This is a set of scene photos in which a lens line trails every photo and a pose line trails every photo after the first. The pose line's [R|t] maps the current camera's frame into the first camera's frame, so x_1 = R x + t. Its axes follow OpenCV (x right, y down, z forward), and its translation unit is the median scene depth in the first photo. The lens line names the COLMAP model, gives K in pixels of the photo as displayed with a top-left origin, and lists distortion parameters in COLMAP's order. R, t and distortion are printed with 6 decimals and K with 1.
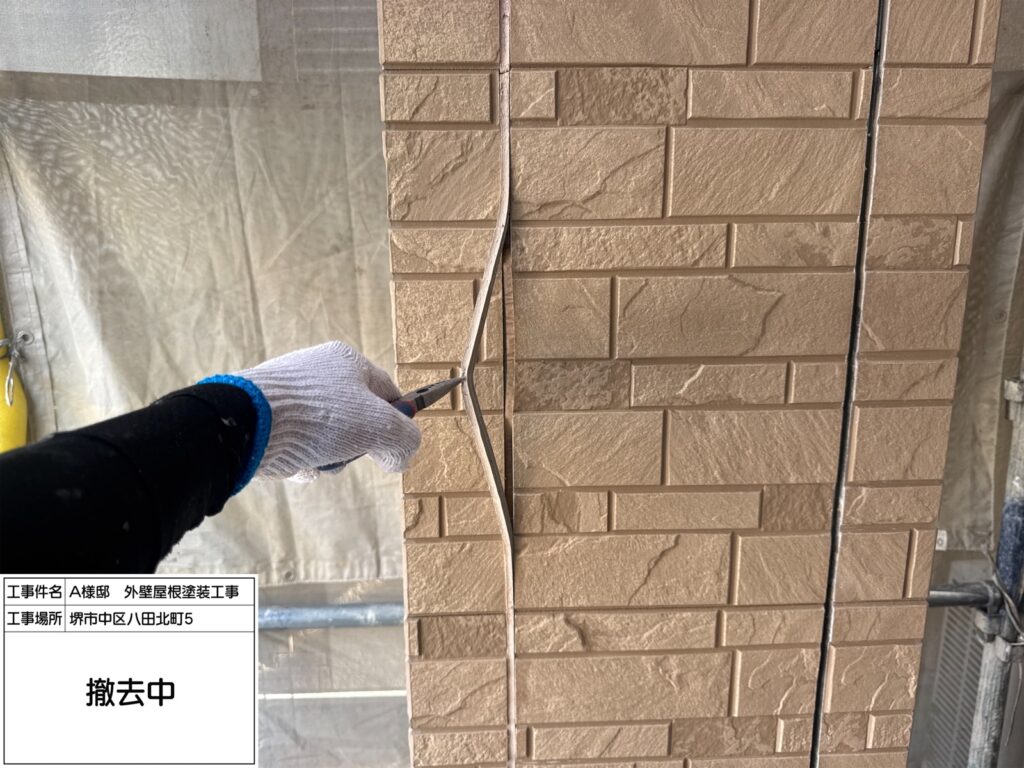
lens RADIAL K [[715.3, 0, 512.0], [0, 715.3, 384.0], [0, 0, 1]] dist [0.088420, -0.133037]
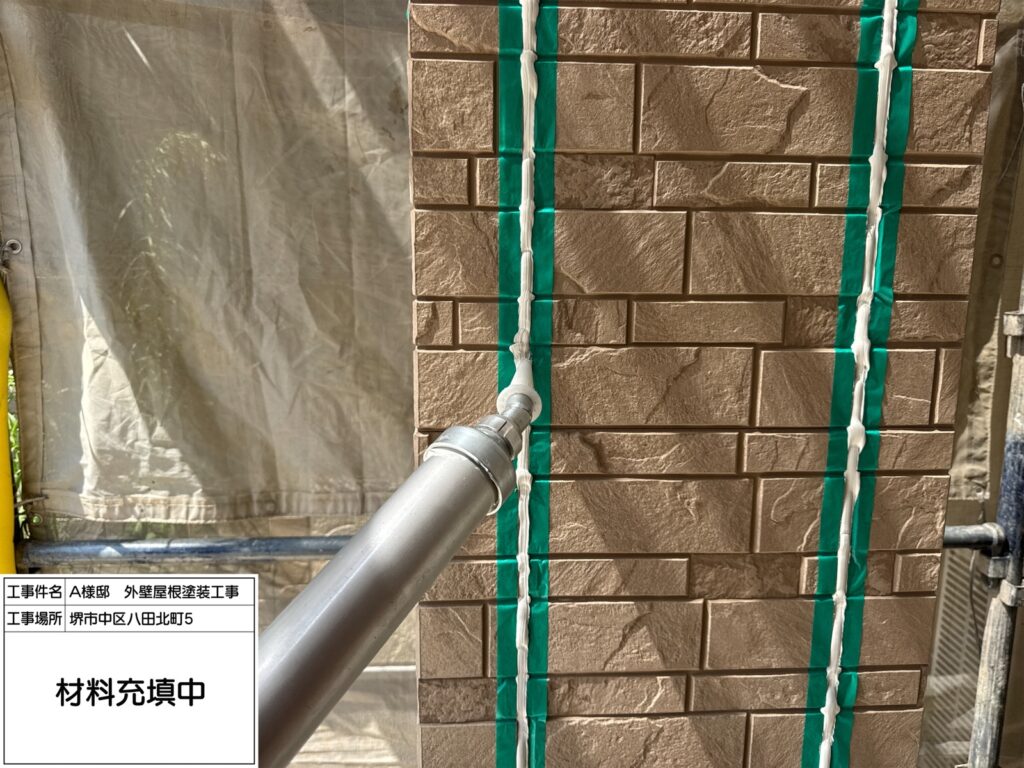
lens RADIAL K [[729.3, 0, 509.1], [0, 729.3, 386.2], [0, 0, 1]] dist [0.165047, -0.275494]
pose [[0.999437, 0.012349, 0.031189, -0.054524], [-0.010473, 0.998167, -0.059606, 0.322956], [-0.031867, 0.059246, 0.997735, 0.023757]]
